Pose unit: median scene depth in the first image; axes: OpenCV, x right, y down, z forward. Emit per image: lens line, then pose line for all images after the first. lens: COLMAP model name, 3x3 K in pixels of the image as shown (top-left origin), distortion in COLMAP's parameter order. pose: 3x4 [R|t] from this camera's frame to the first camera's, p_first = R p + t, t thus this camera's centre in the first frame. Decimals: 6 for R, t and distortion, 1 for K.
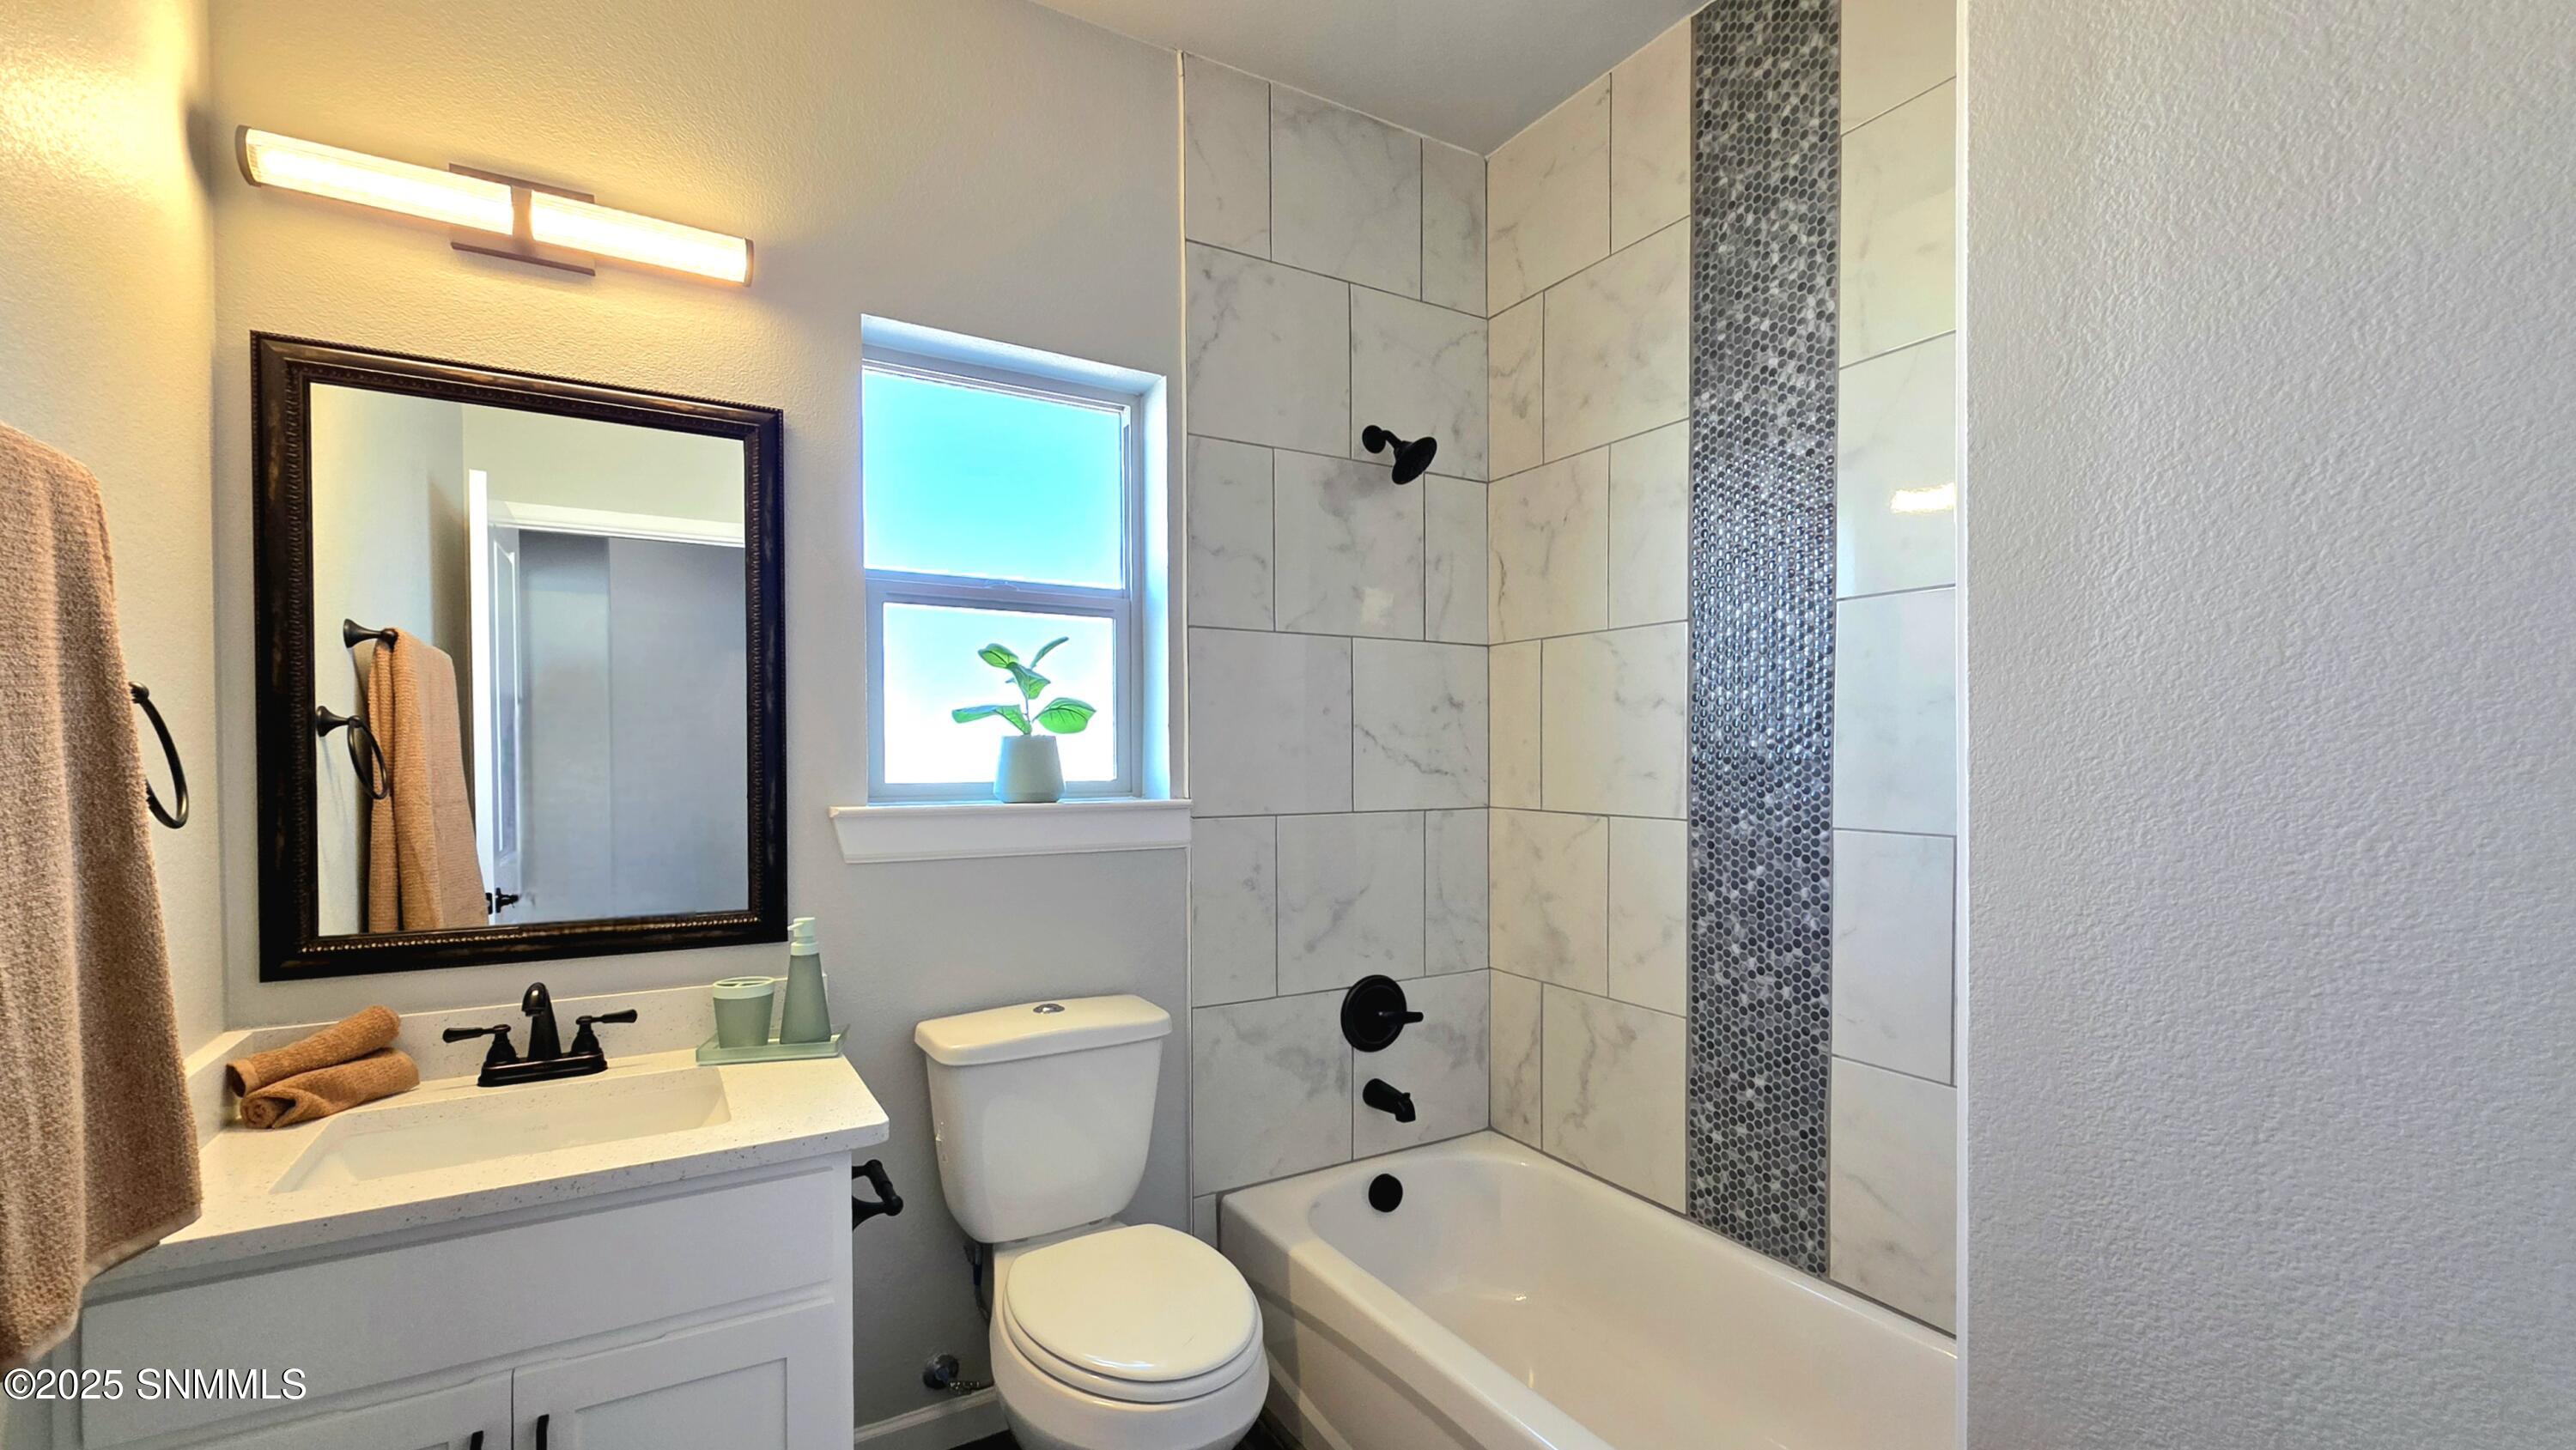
lens RADIAL K [[1053.3, 0, 1304.8], [0, 1053.3, 778.9], [0, 0, 1]] dist [0.002868, 0.000117]
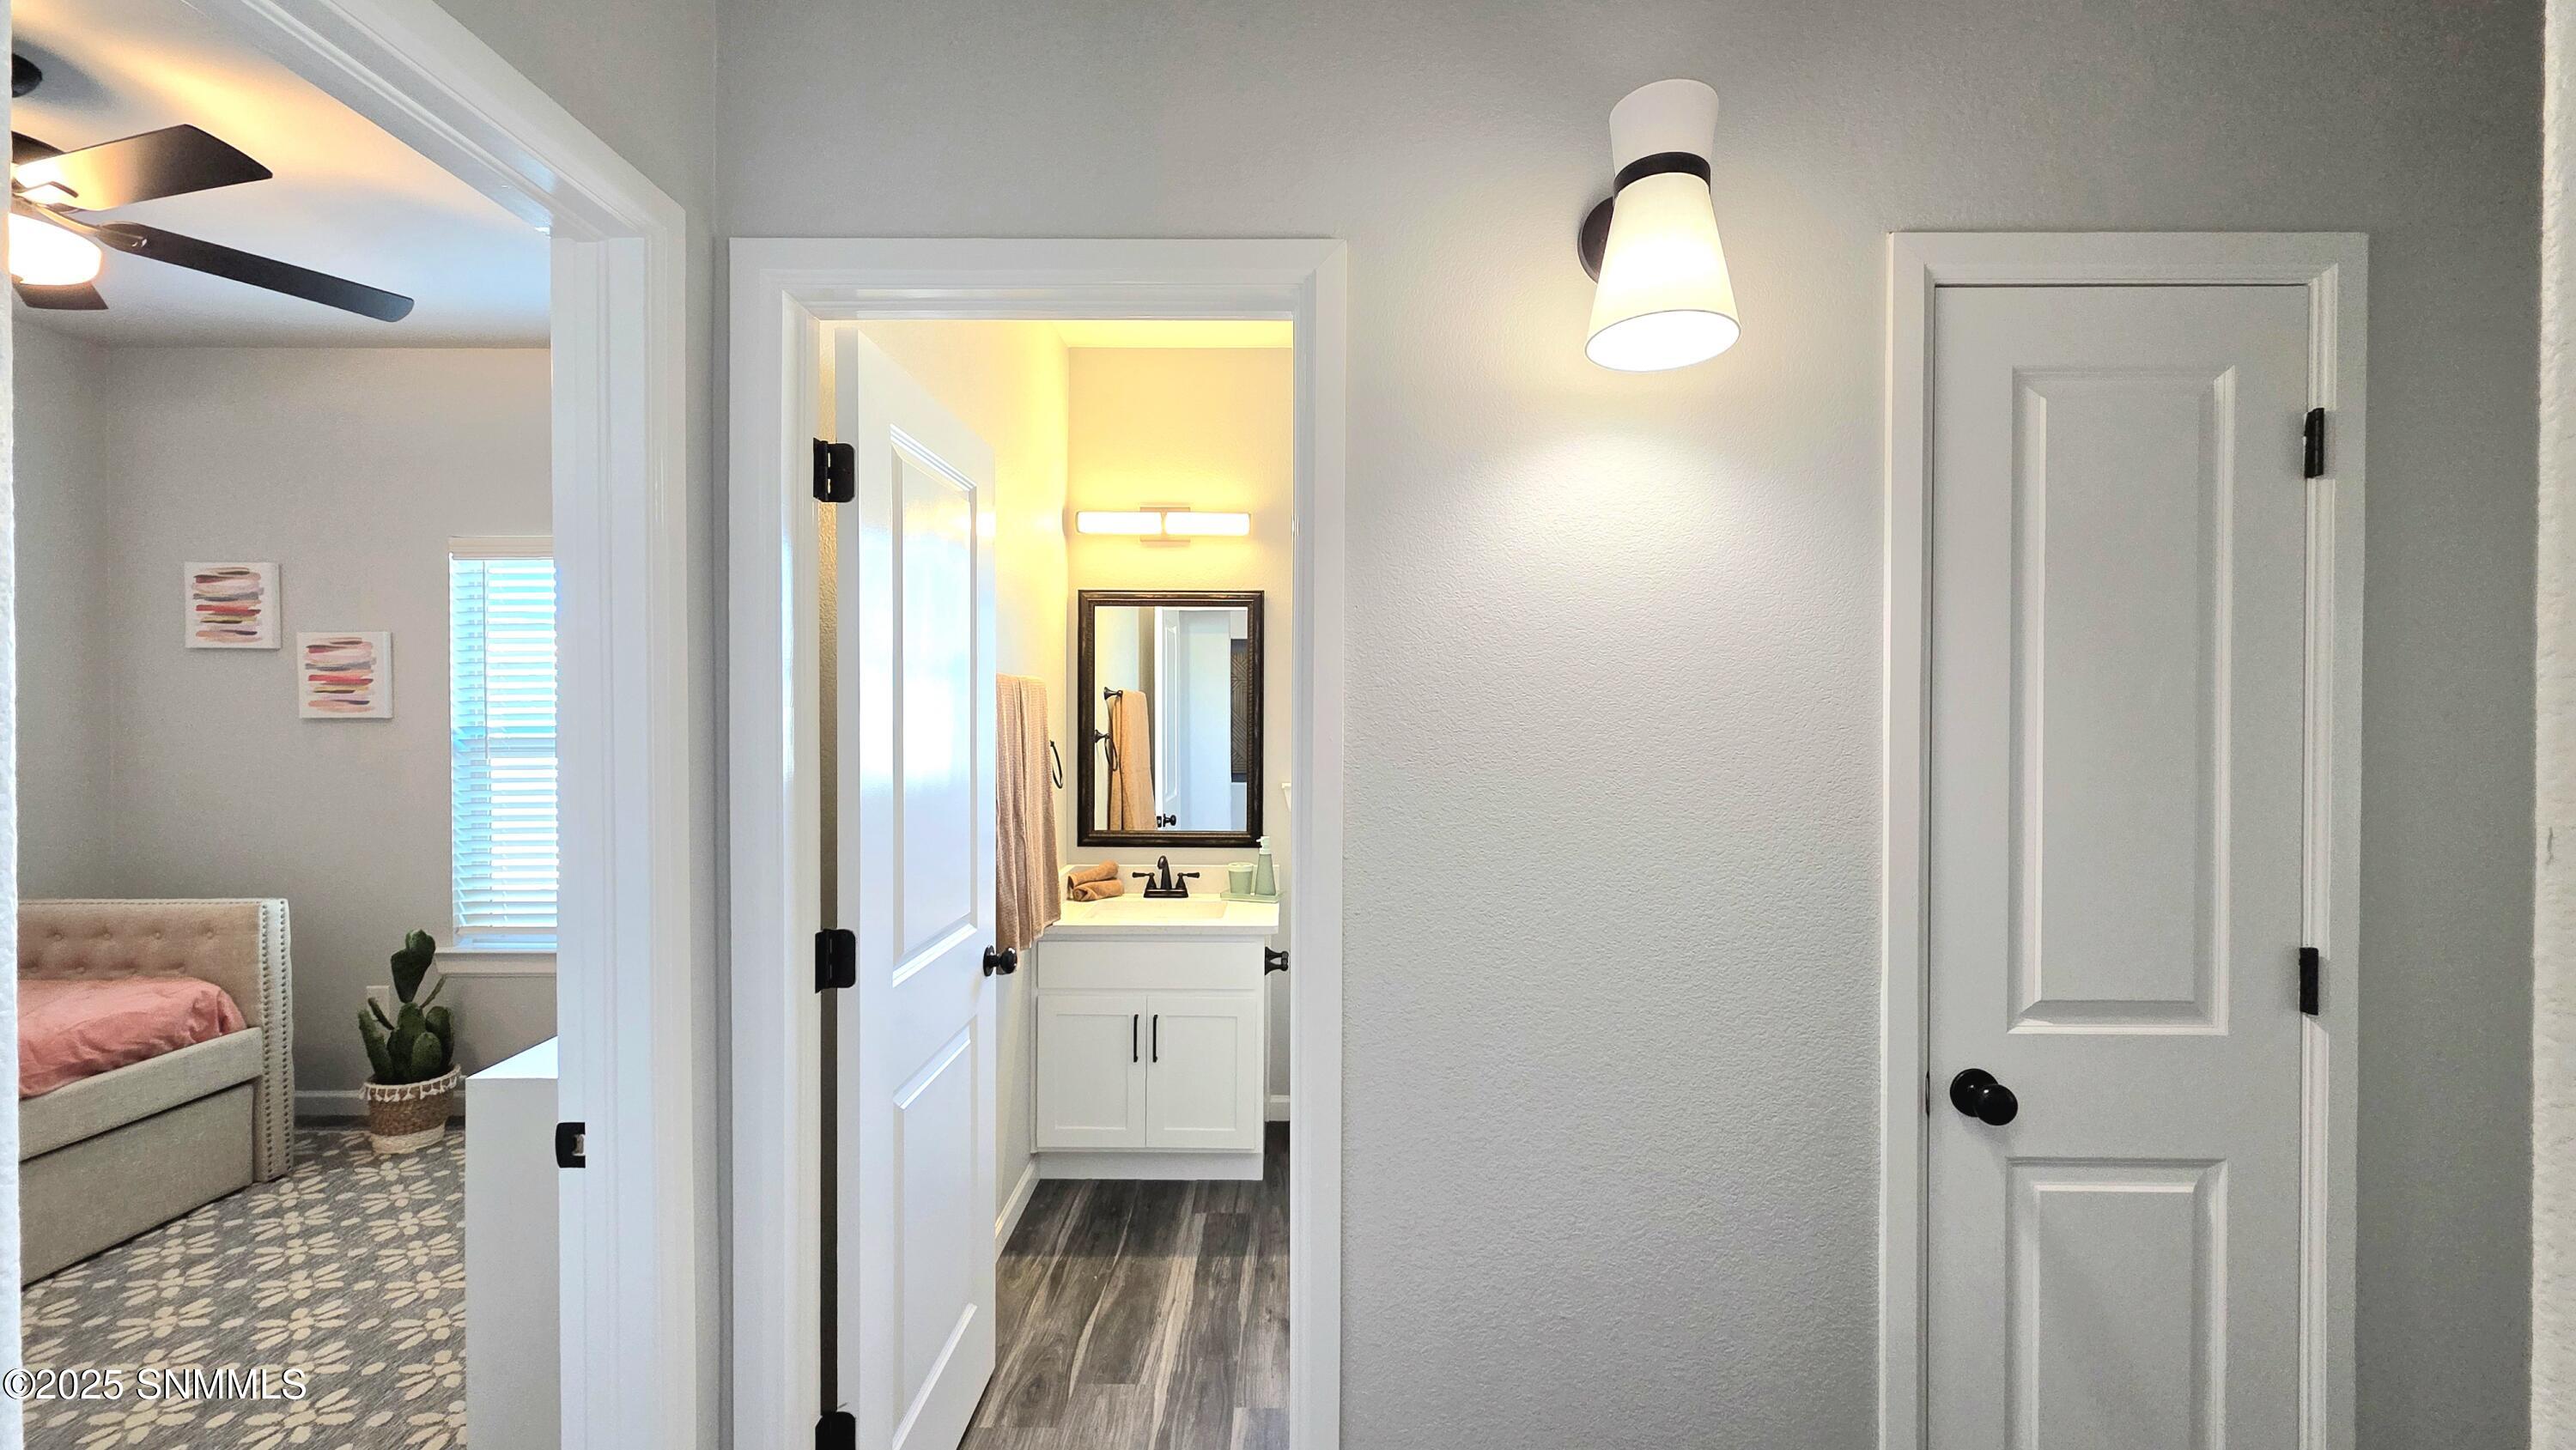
lens RADIAL K [[1053.3, 0, 1291.2], [0, 1053.3, 721.7], [0, 0, 1]] dist [0.002868, 0.000117]
pose [[0.844814, 0.010461, -0.534958, 0.735247], [-0.013231, 0.999912, -0.001340, -0.103175], [0.534896, 0.008210, 0.844878, -0.800504]]
